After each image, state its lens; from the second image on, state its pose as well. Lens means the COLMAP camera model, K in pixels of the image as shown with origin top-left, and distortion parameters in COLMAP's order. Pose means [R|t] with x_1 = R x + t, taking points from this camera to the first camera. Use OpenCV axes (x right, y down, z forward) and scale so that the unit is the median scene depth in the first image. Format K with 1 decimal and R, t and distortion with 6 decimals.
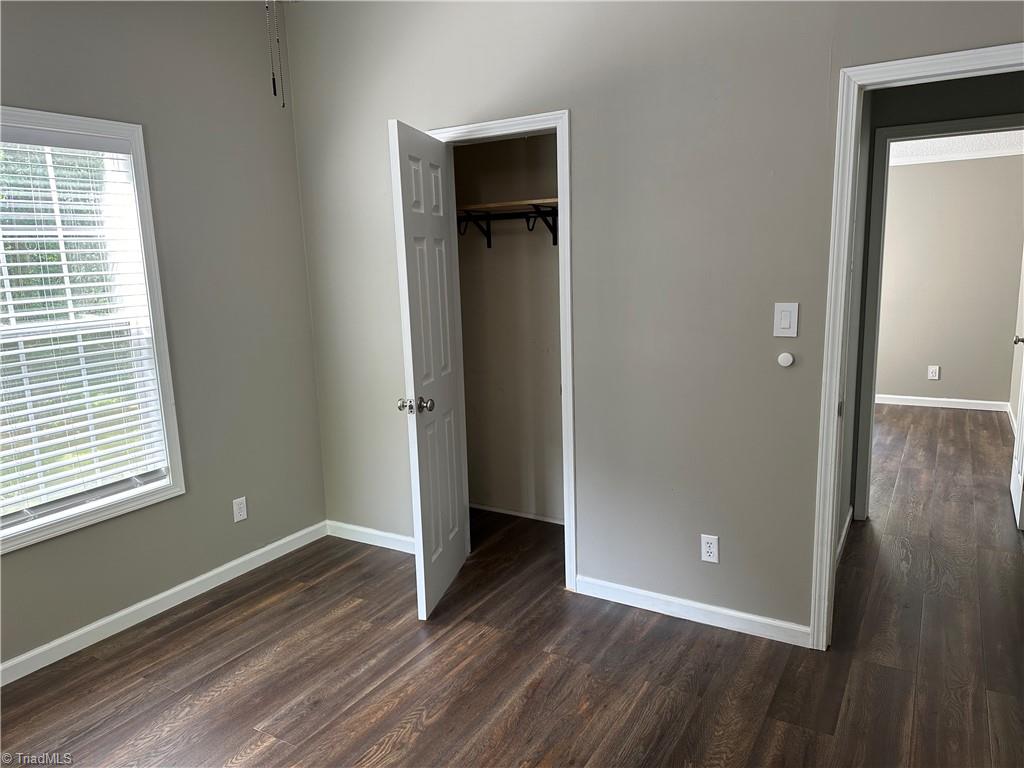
lens RADIAL K [[709.2, 0, 510.3], [0, 709.2, 386.8], [0, 0, 1]] dist [0.121912, -0.165377]
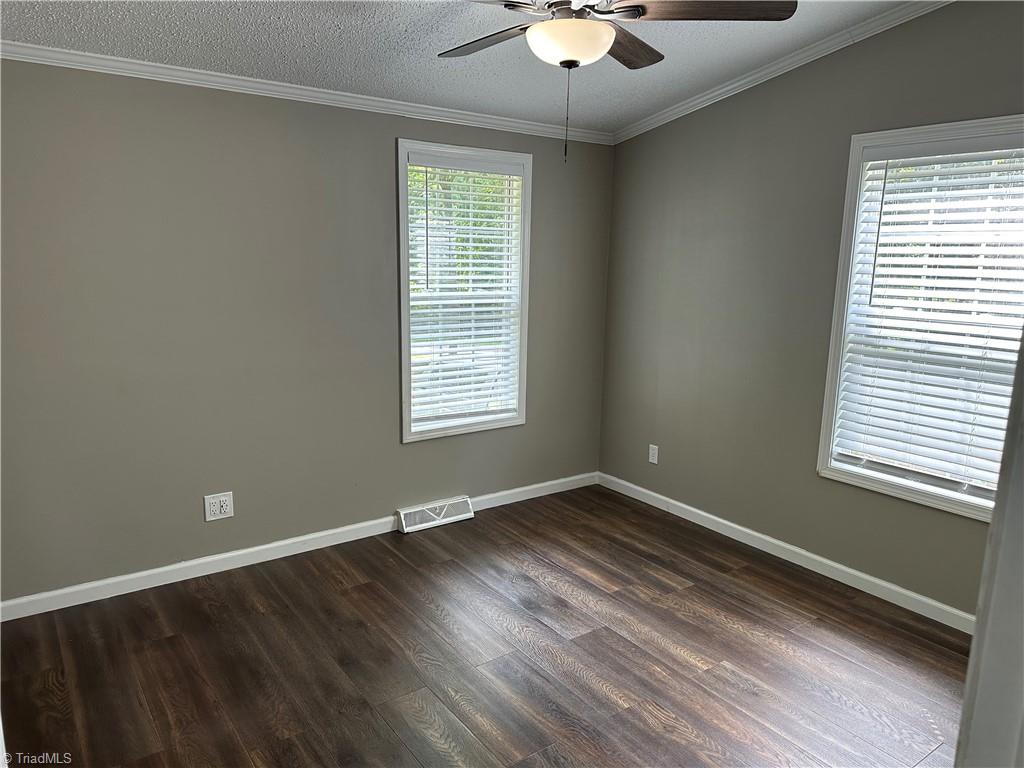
lens RADIAL K [[709.2, 0, 510.3], [0, 709.2, 386.8], [0, 0, 1]] dist [0.121912, -0.165377]
pose [[-0.401749, 0.214113, -0.890367, 0.614193], [-0.154420, 0.942519, 0.296331, -0.208115], [0.902636, 0.256541, -0.345593, 0.808100]]
